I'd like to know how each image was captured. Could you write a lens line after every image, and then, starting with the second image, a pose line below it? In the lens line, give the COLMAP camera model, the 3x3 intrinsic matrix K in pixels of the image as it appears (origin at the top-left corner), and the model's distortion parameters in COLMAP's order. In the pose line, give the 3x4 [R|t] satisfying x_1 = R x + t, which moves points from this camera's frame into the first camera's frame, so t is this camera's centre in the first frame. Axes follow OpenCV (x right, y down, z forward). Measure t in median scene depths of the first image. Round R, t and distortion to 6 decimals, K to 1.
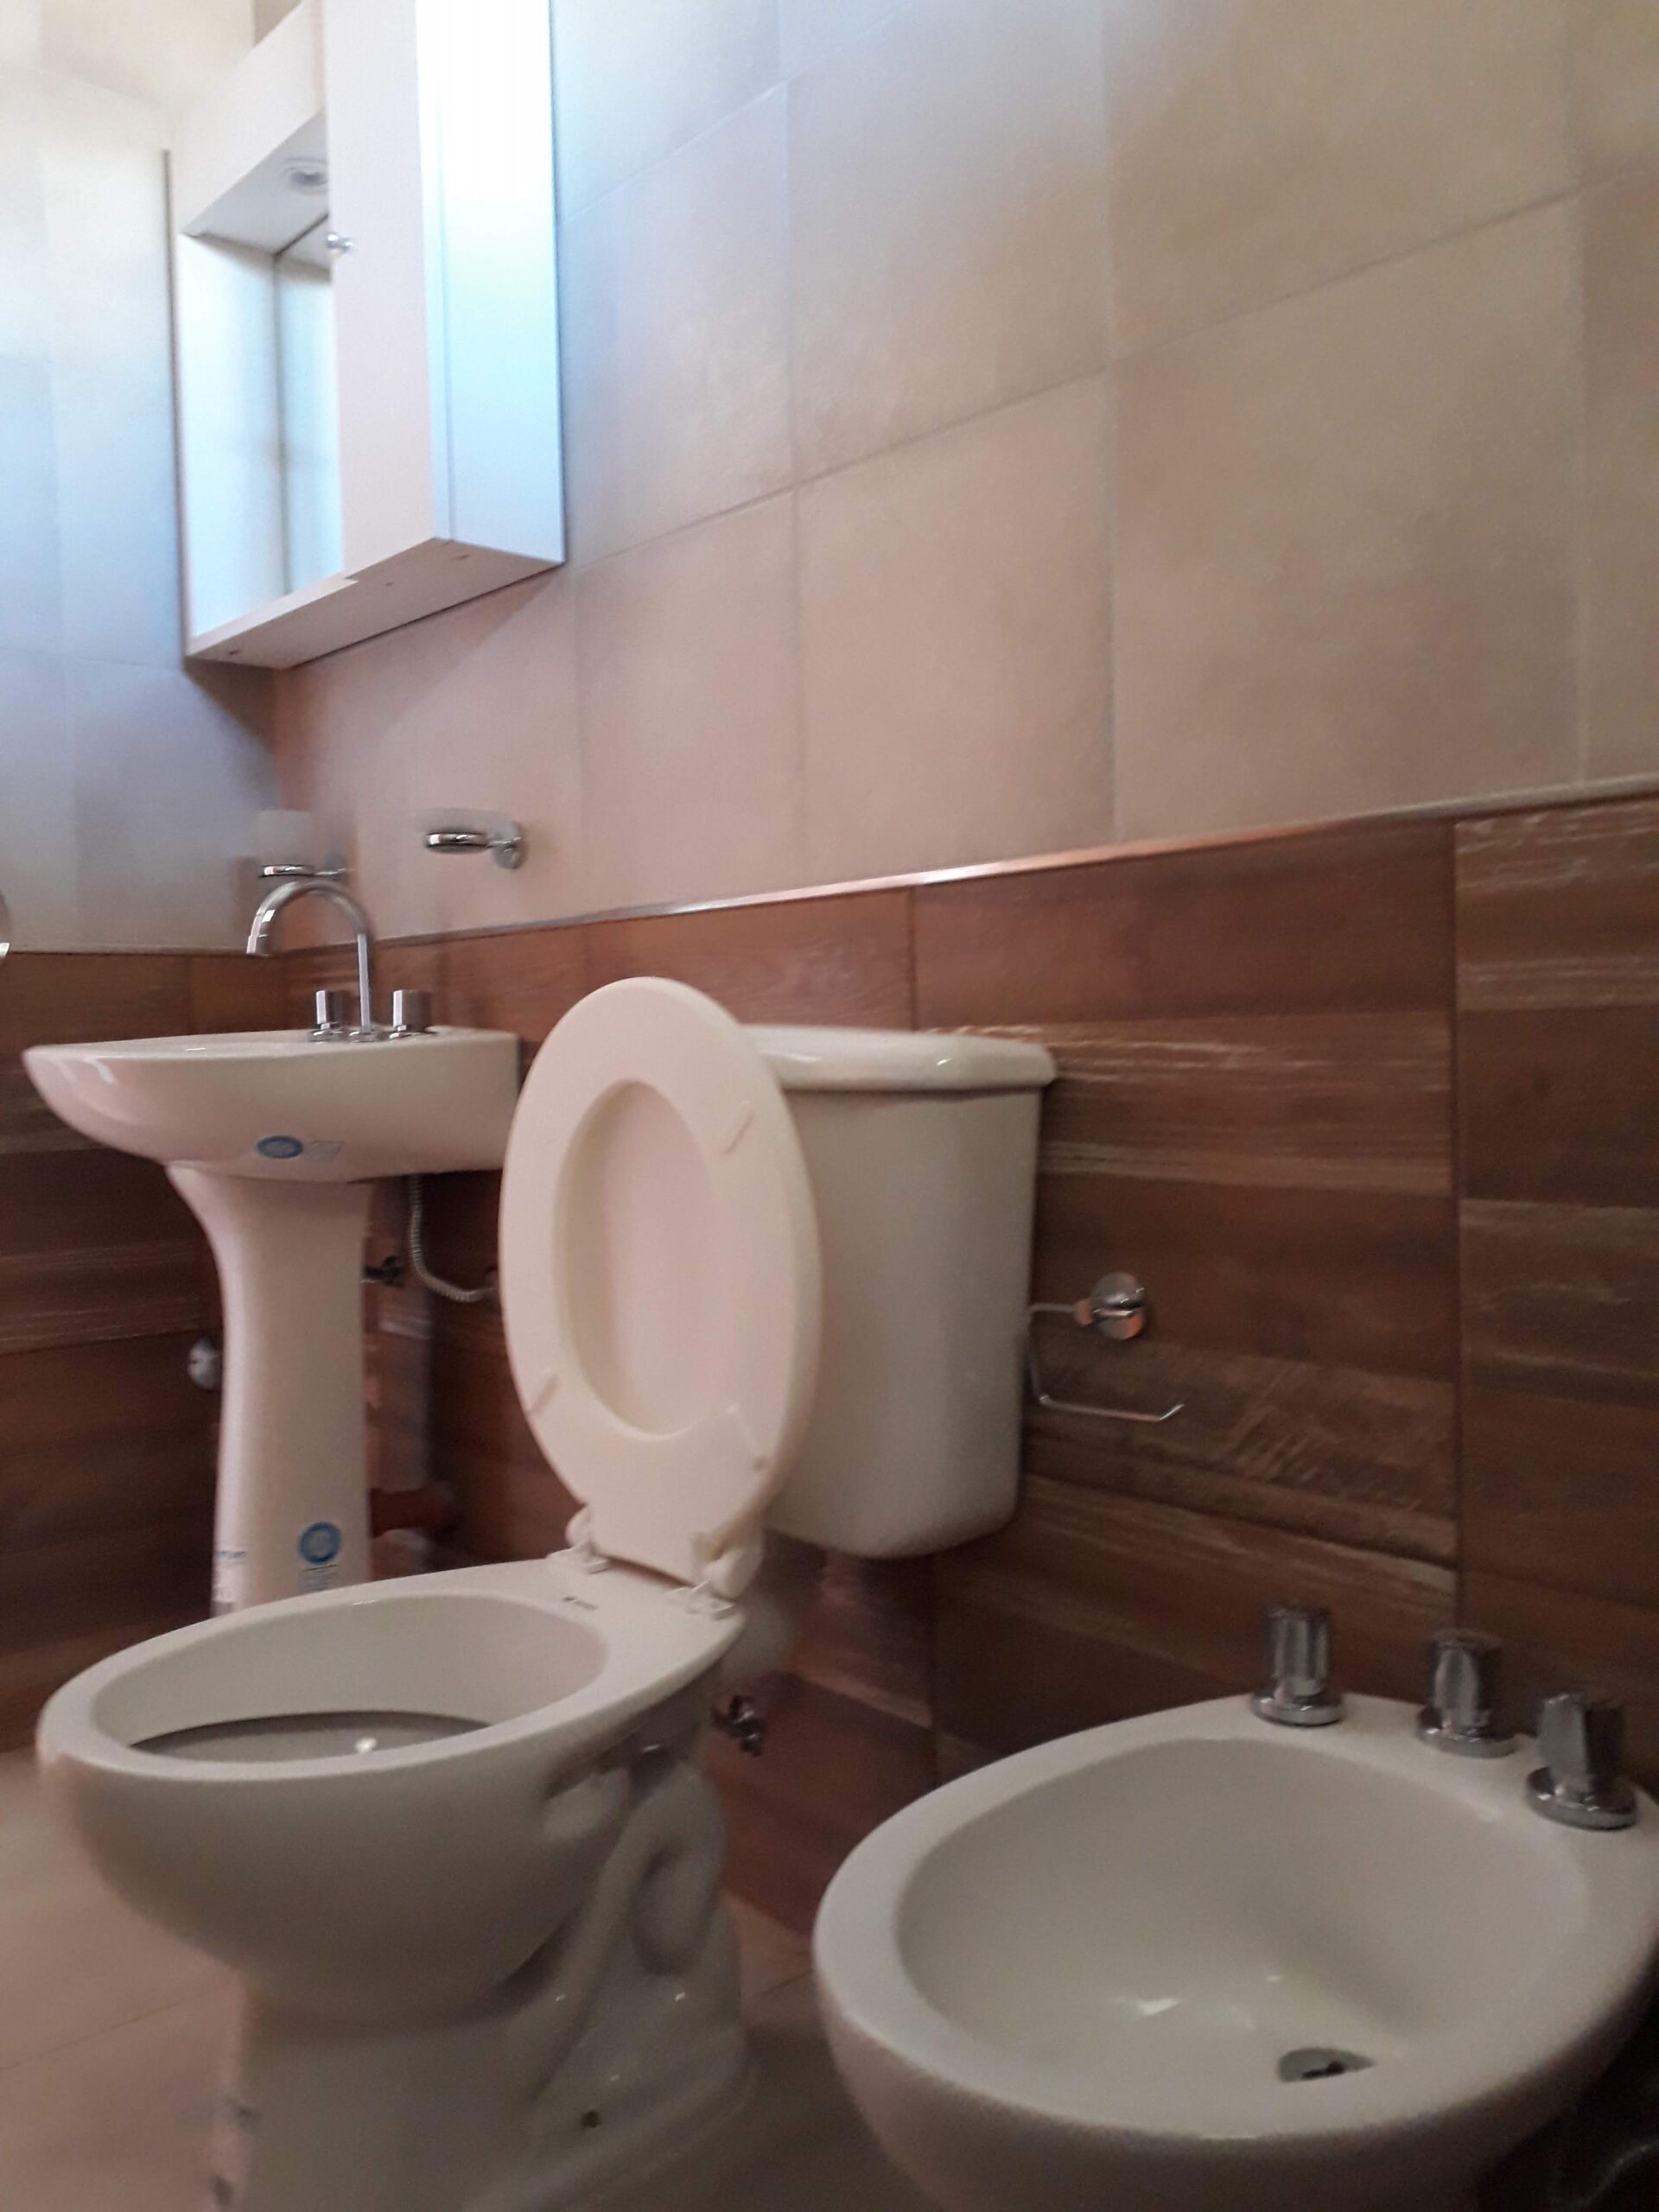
lens RADIAL K [[1781.0, 0, 829.5], [0, 1781.0, 1106.0], [0, 0, 1]] dist [0.068669, -0.140198]
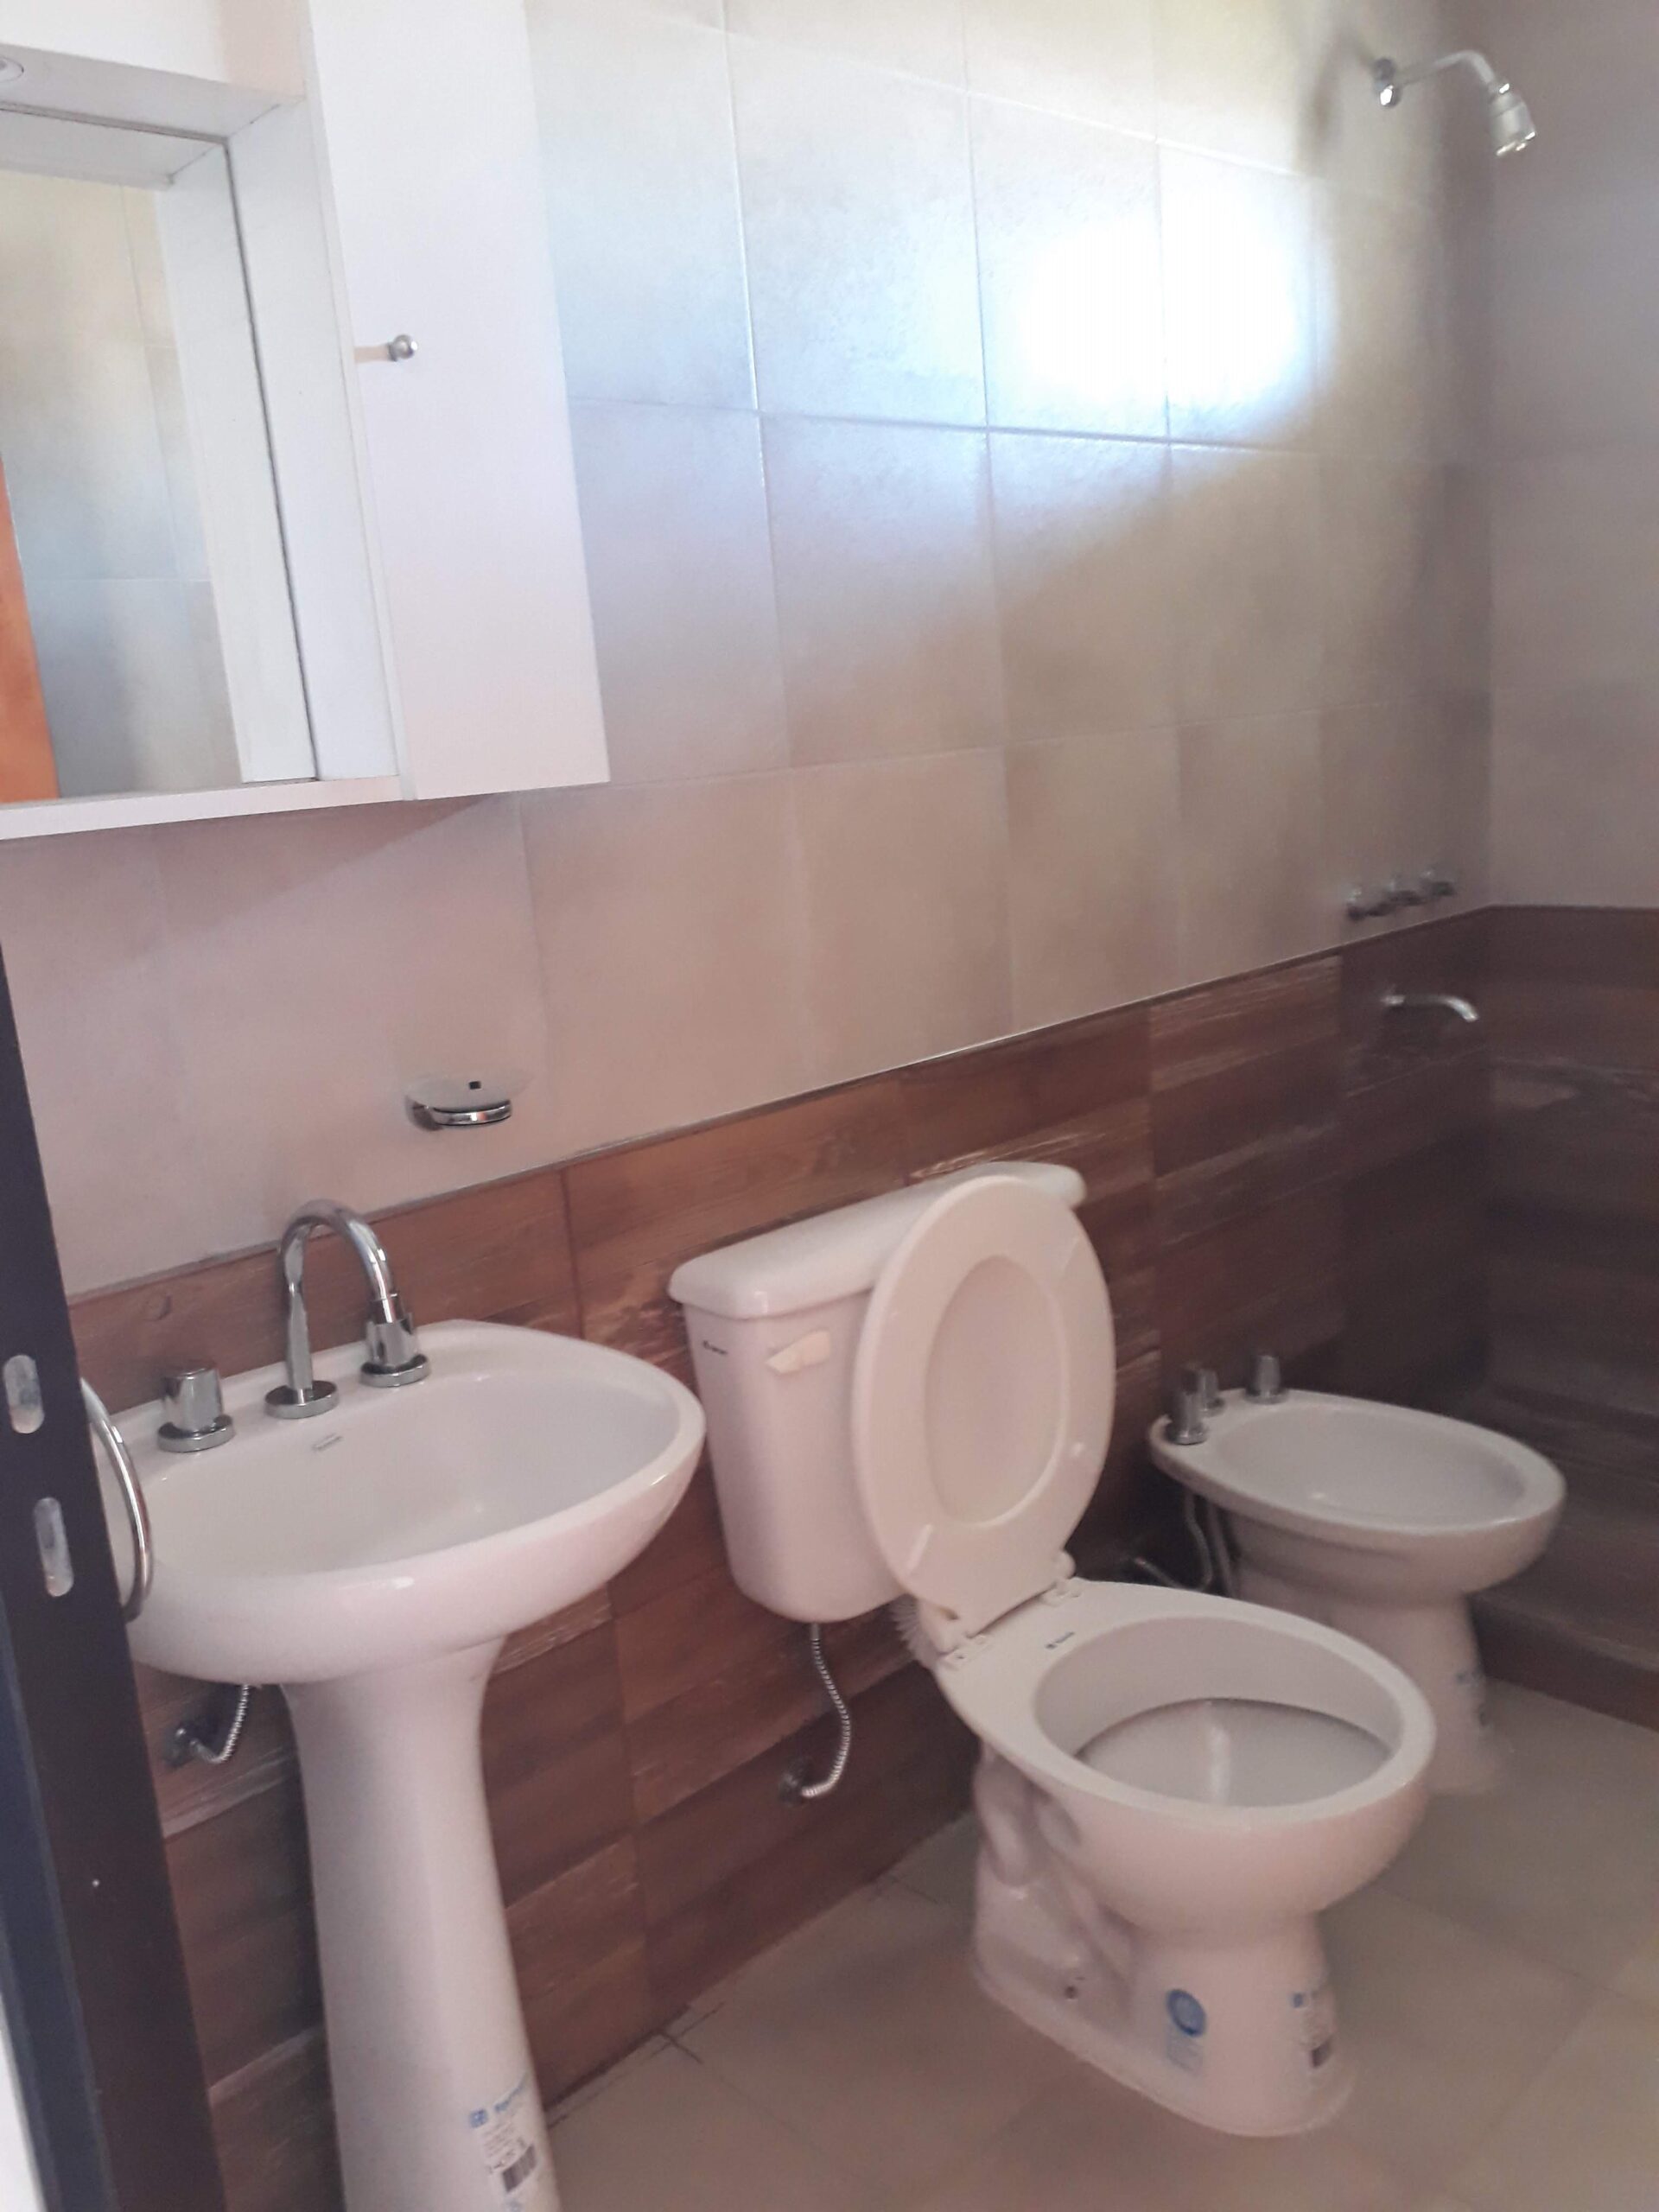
lens RADIAL K [[1781.0, 0, 829.5], [0, 1781.0, 1106.0], [0, 0, 1]] dist [0.068669, -0.140198]
pose [[-0.049179, -0.180599, 0.982326, -1.668399], [0.115593, 0.975879, 0.185201, -0.462349], [-0.992078, 0.122658, -0.027116, 1.402595]]
